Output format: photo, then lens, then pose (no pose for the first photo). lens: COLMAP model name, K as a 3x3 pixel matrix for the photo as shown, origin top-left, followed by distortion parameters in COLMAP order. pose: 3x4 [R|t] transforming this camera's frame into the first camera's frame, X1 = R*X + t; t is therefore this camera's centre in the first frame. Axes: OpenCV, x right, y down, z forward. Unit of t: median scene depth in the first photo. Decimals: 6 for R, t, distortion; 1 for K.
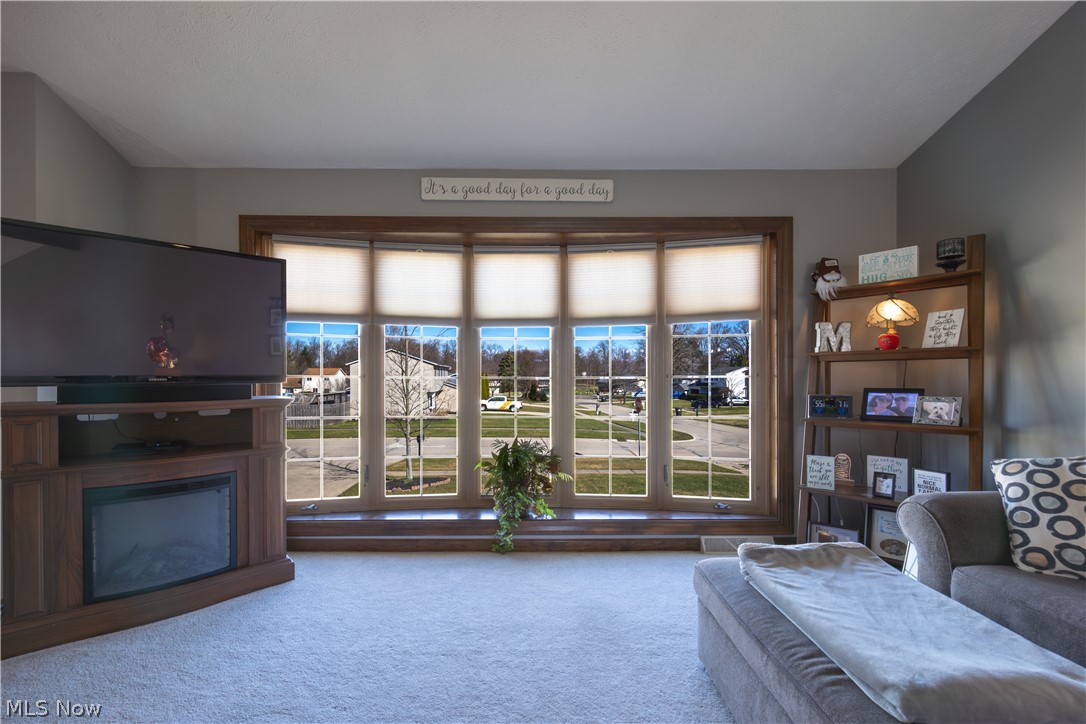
lens RADIAL K [[453.6, 0, 524.5], [0, 453.6, 381.8], [0, 0, 1]] dist [0.001518, 0.000180]
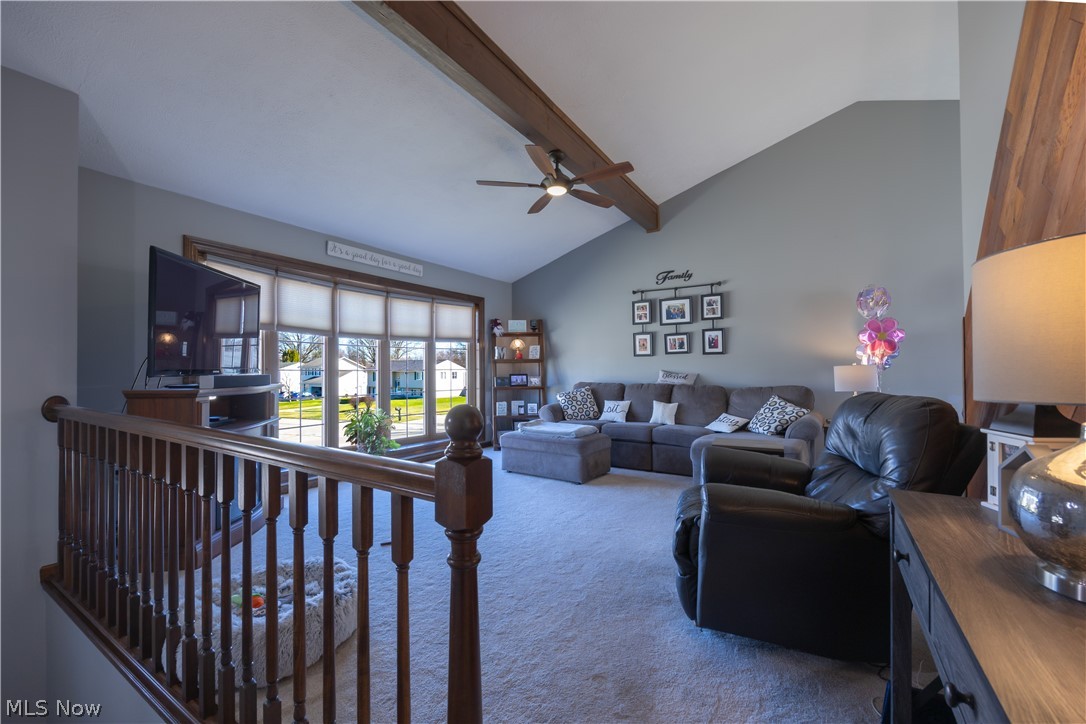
lens RADIAL K [[453.6, 0, 544.4], [0, 453.6, 370.2], [0, 0, 1]] dist [0.001518, 0.000180]
pose [[0.548785, 0.002139, 0.835961, -1.255918], [0.004383, 0.999976, -0.005436, 0.008518], [-0.835952, 0.006647, 0.548762, -0.532470]]
